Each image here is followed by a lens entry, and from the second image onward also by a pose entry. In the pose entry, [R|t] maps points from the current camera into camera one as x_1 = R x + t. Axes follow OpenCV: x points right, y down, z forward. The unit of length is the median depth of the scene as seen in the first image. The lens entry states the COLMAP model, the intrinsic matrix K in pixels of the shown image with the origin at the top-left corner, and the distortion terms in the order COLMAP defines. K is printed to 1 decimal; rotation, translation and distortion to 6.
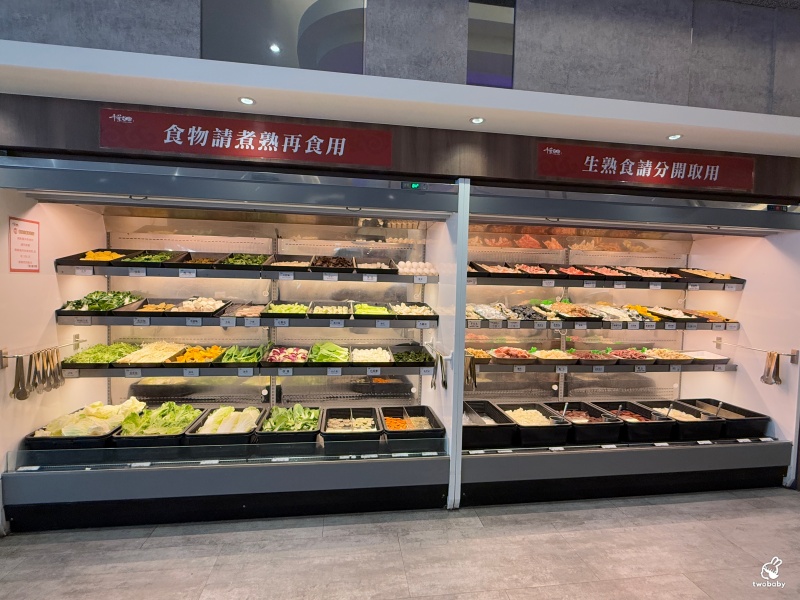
lens RADIAL K [[387.9, 0, 407.9], [0, 387.9, 297.5], [0, 0, 1]] dist [-0.010710, -0.000017]
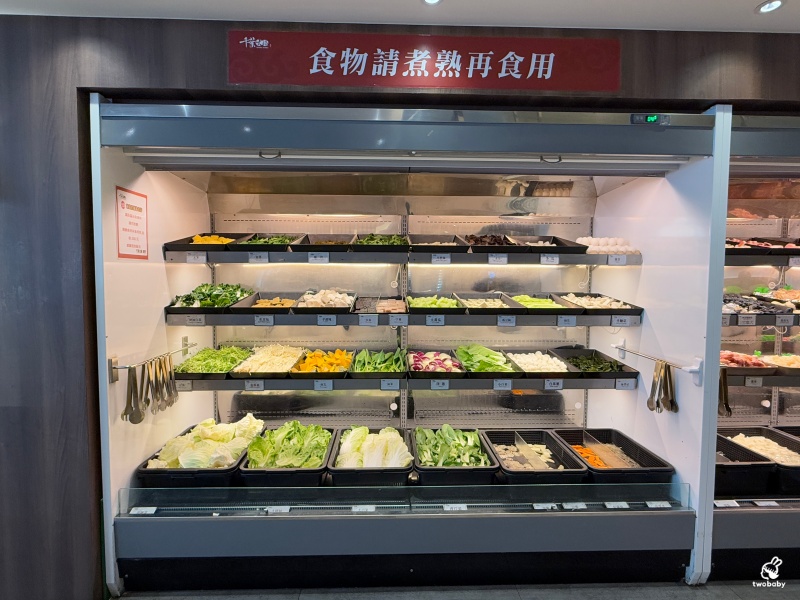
lens RADIAL K [[387.9, 0, 396.7], [0, 387.9, 296.3], [0, 0, 1]] dist [-0.010710, -0.000017]
pose [[0.992534, -0.015486, -0.120984, -0.330094], [0.016115, 0.999861, 0.004225, 0.014661], [0.120901, -0.006143, 0.992646, 0.251606]]
